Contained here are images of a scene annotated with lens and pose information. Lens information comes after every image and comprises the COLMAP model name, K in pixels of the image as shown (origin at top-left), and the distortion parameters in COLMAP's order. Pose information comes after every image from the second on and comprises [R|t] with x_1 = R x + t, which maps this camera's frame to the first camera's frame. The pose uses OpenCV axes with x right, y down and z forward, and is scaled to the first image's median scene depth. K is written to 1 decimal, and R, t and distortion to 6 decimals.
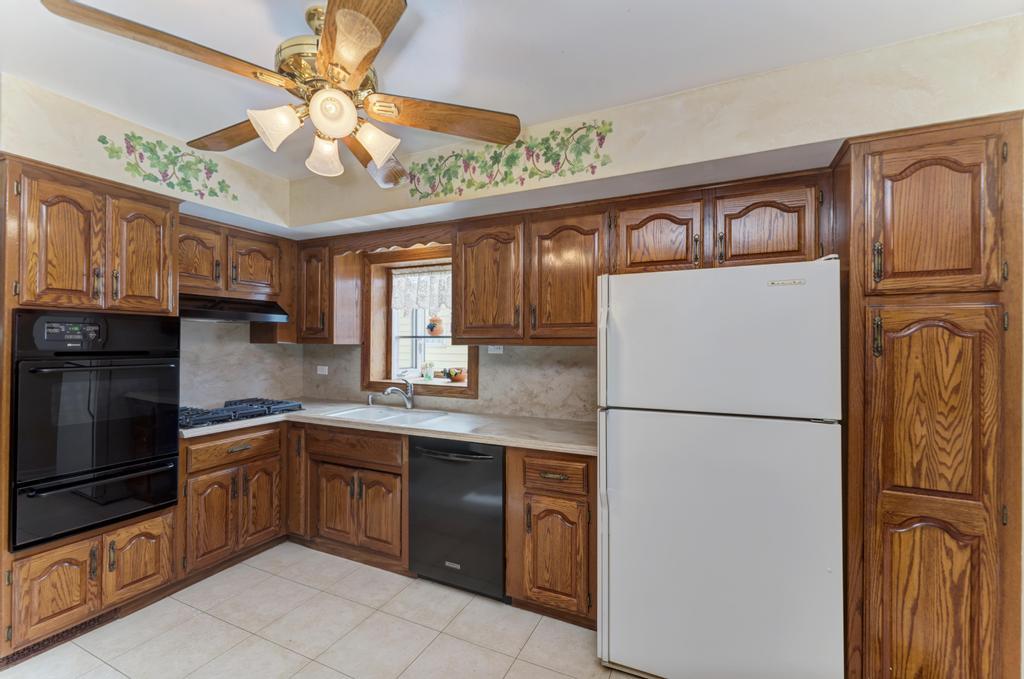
lens RADIAL K [[444.6, 0, 512.0], [0, 444.6, 339.5], [0, 0, 1]] dist [0.000268, 0.000144]
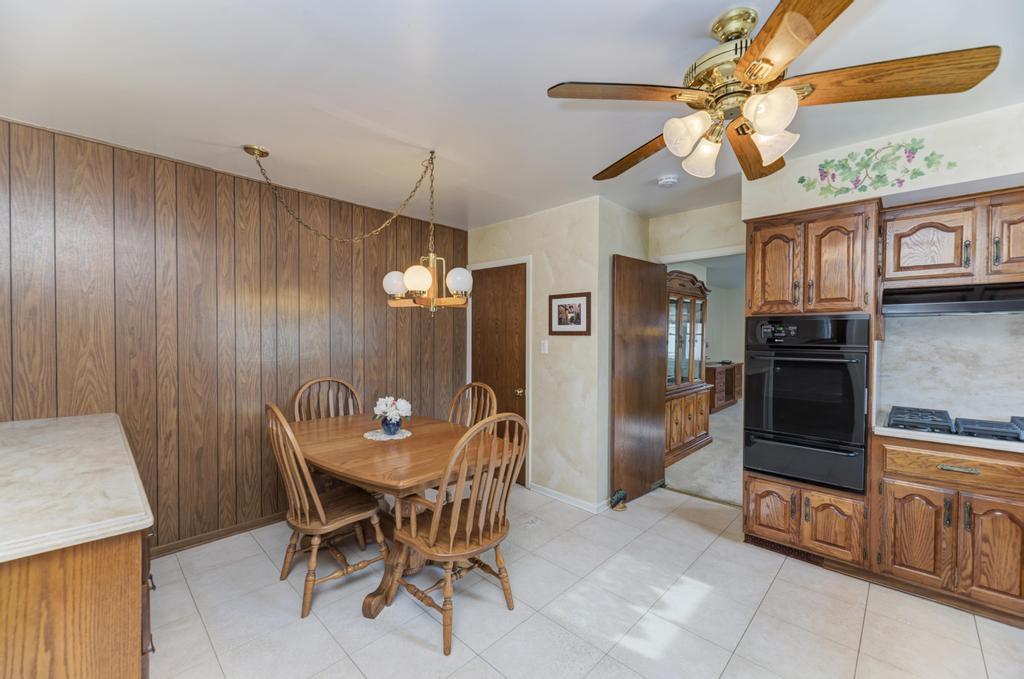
lens RADIAL K [[406.4, 0, 512.9], [0, 406.4, 343.6], [0, 0, 1]] dist [-0.001758, -0.000159]
pose [[-0.321735, 0.011544, -0.946759, 0.397842], [0.000672, 0.999928, 0.011964, 0.004967], [0.946829, 0.003213, -0.321720, 0.518352]]
